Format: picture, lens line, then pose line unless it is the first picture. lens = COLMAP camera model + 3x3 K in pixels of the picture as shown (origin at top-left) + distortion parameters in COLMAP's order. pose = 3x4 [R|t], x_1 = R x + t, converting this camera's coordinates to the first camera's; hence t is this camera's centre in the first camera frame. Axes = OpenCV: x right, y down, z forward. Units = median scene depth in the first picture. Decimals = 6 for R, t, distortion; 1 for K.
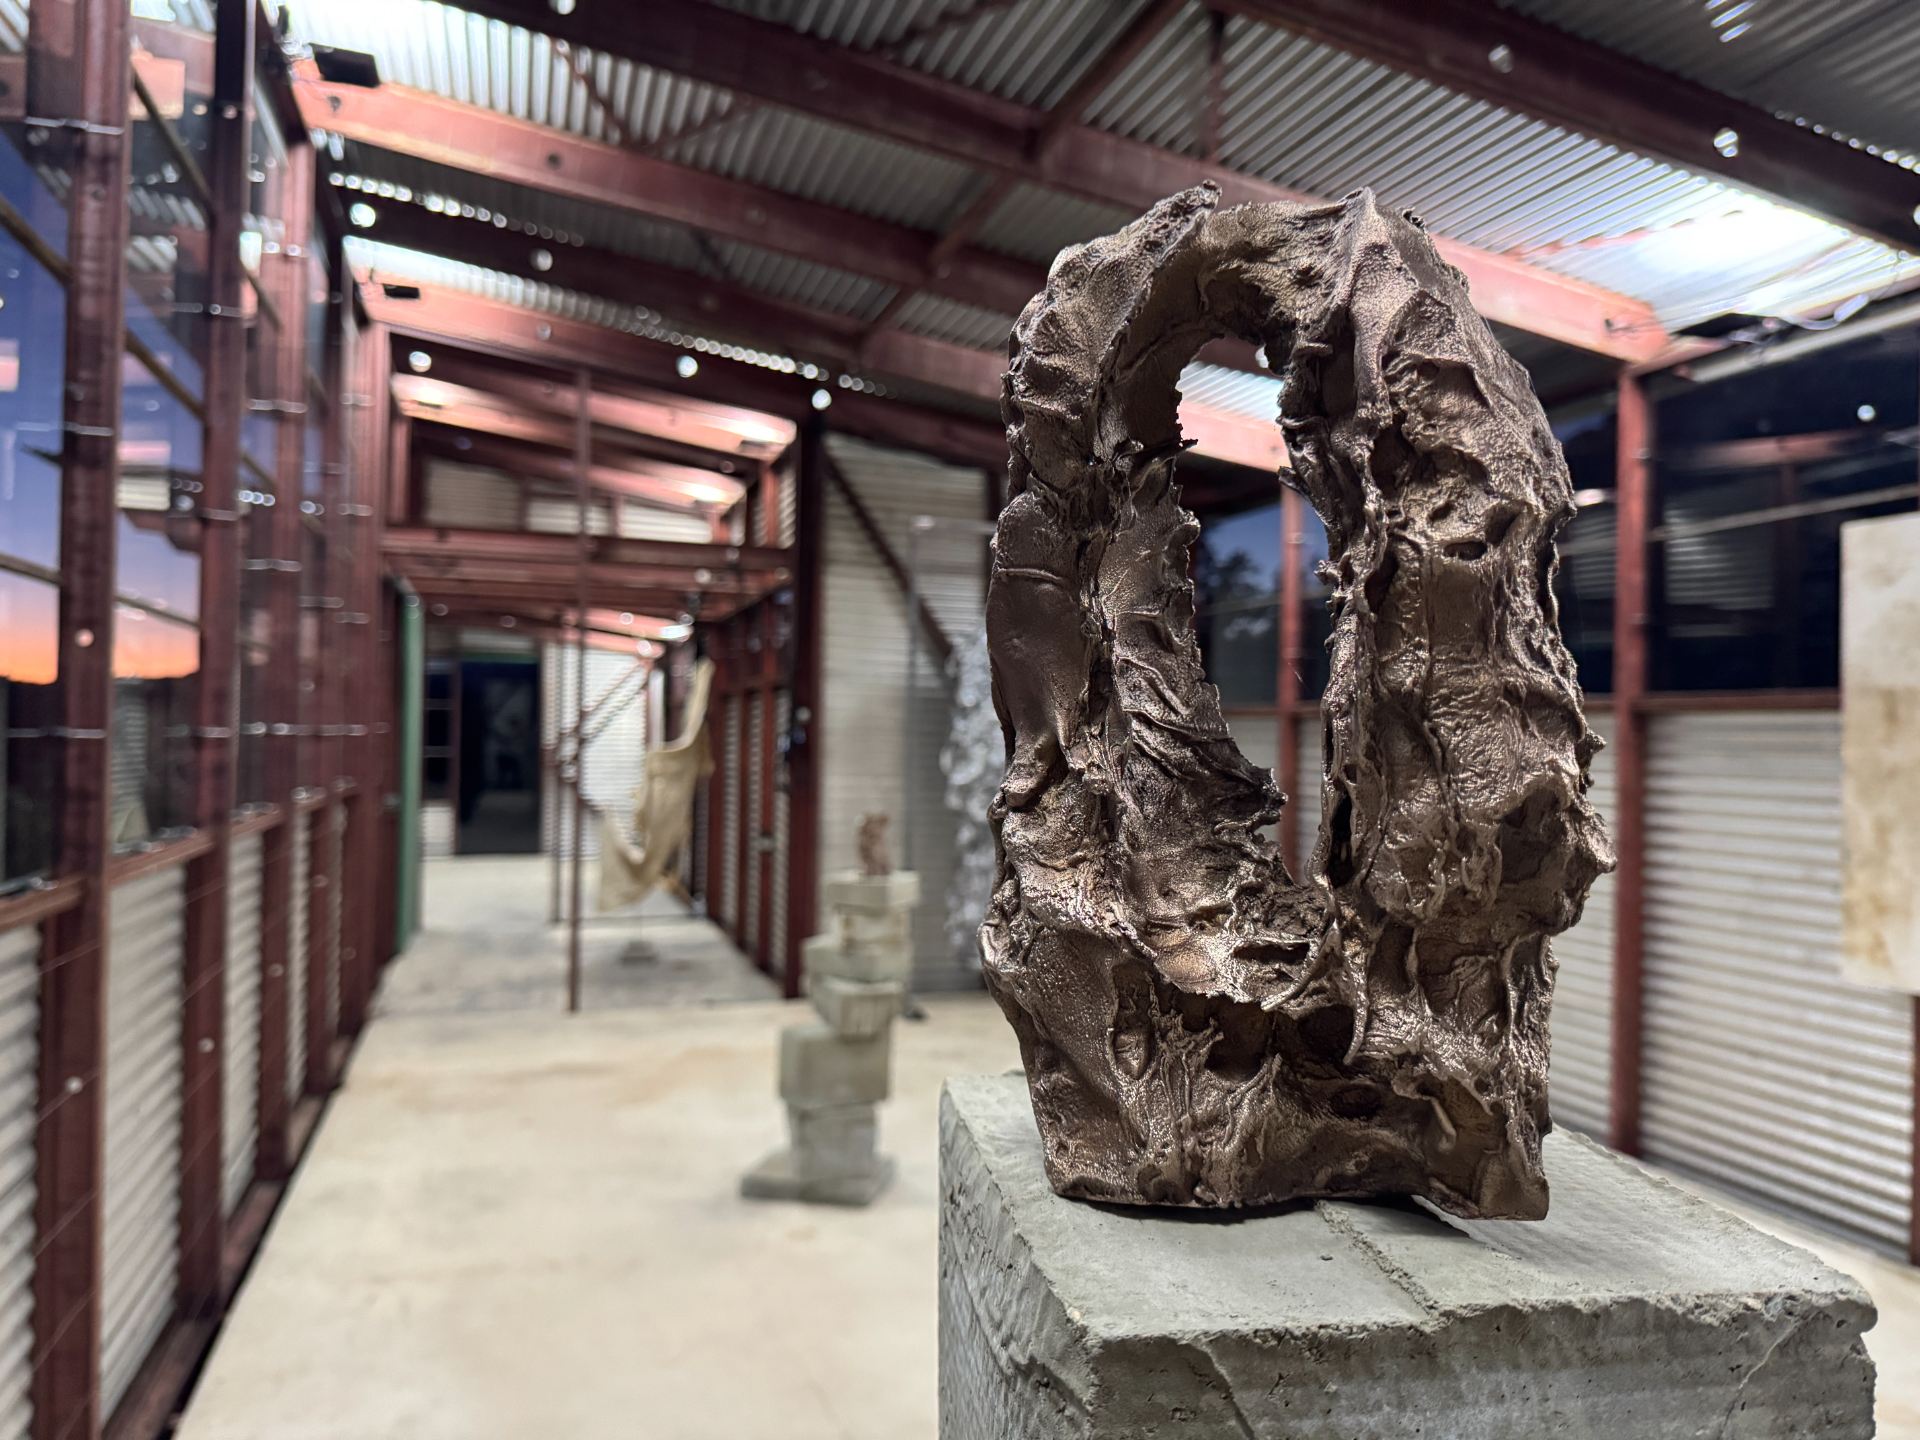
lens RADIAL K [[1385.6, 0, 957.1], [0, 1385.6, 713.8], [0, 0, 1]] dist [0.004870, -0.012369]
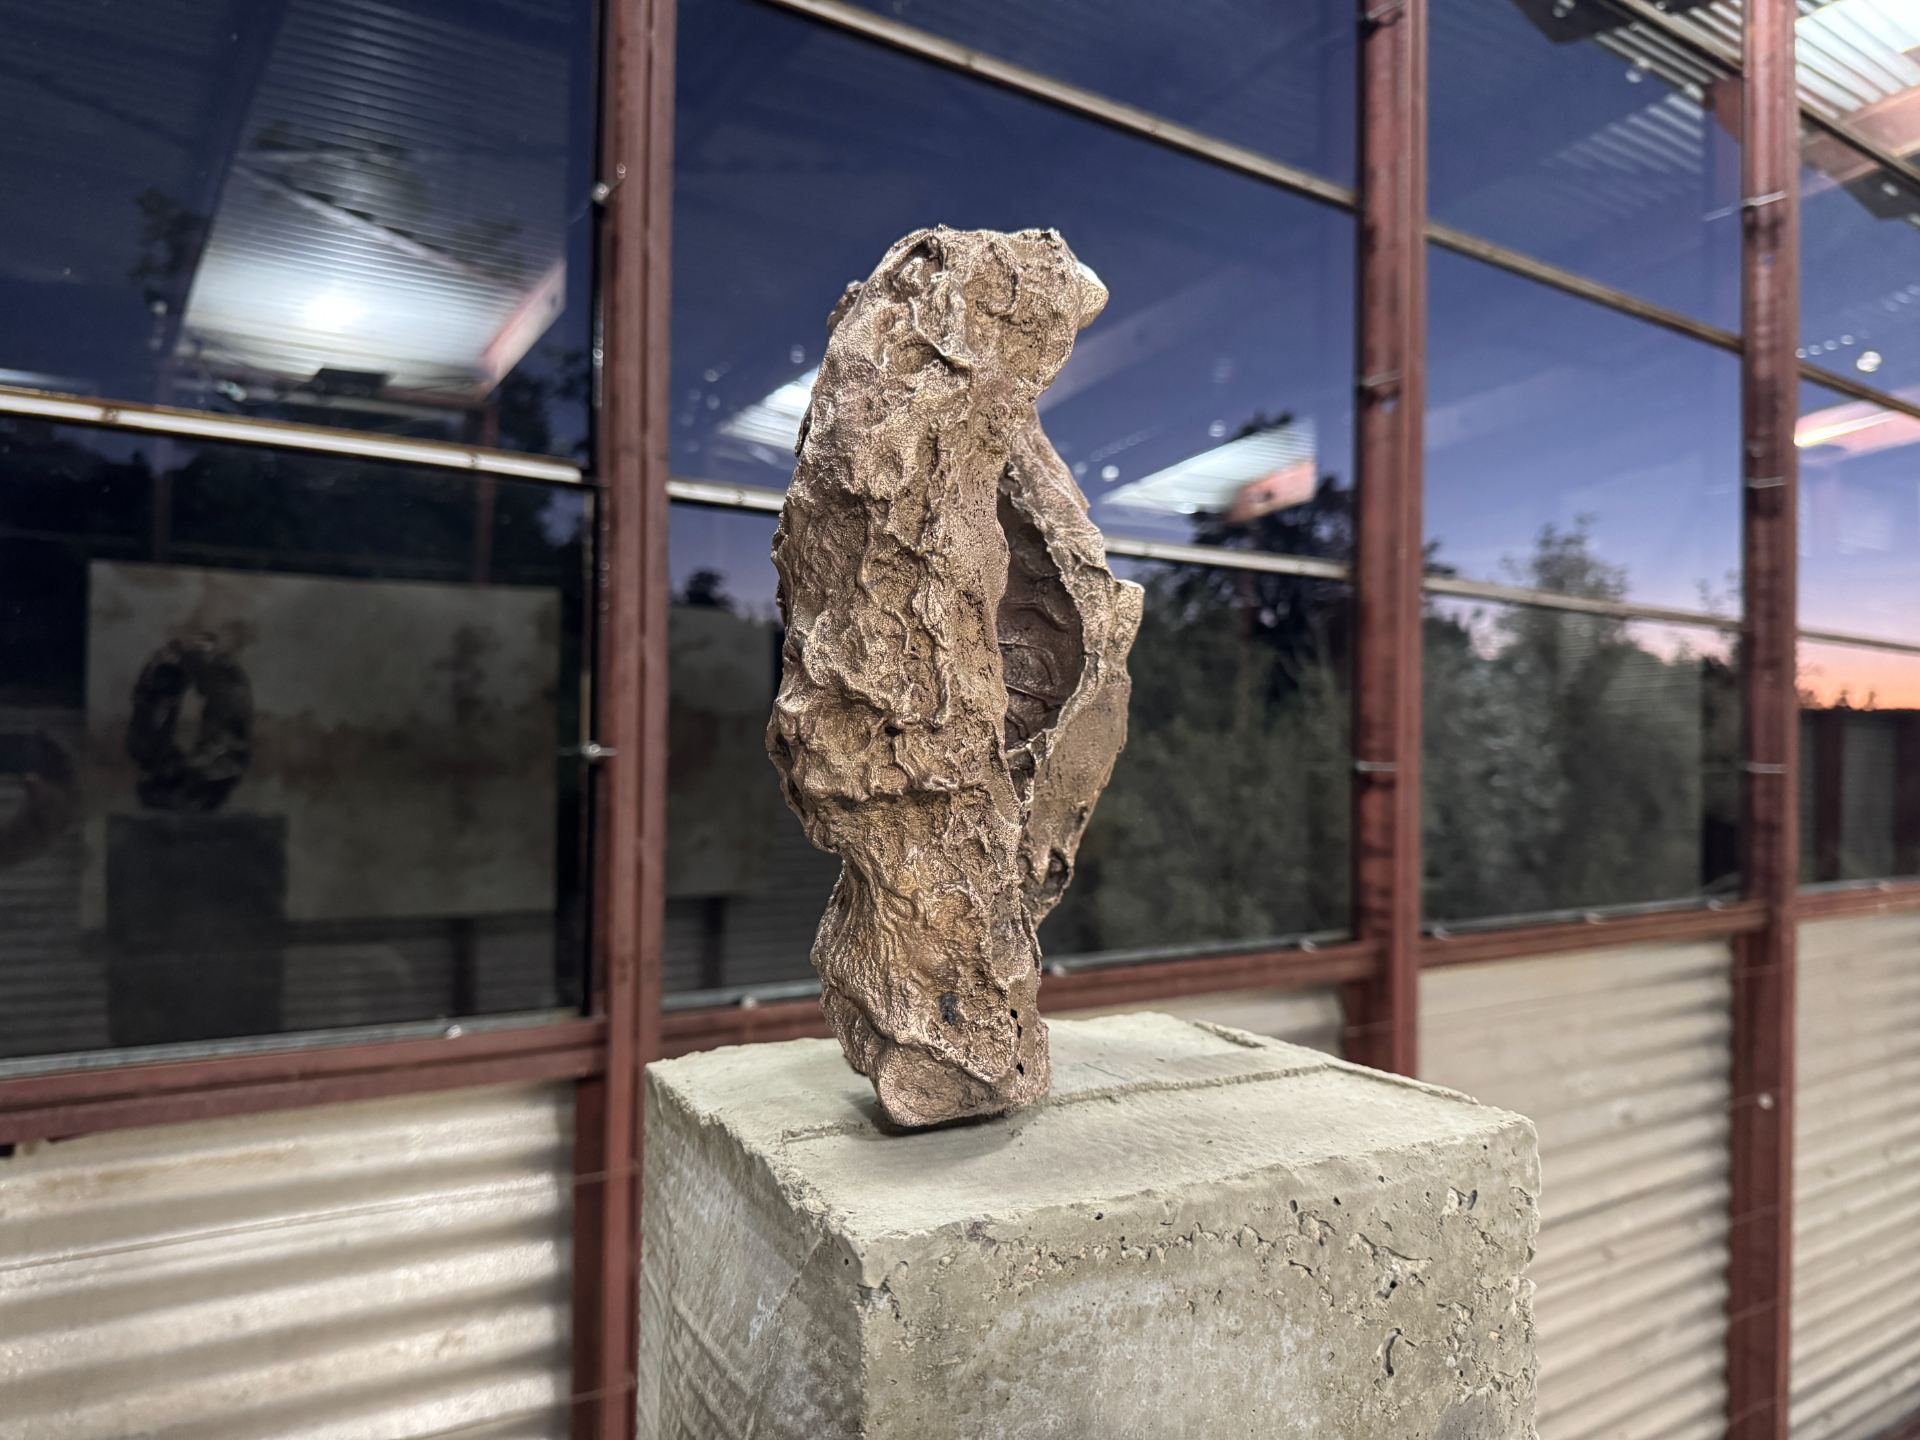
lens RADIAL K [[1385.6, 0, 961.8], [0, 1385.6, 719.2], [0, 0, 1]] dist [0.004870, -0.012369]
pose [[0.298799, -0.028980, -0.953876, 0.198071], [-0.001801, 0.999520, -0.030931, 0.010650], [0.954315, 0.010961, 0.298603, 0.095501]]
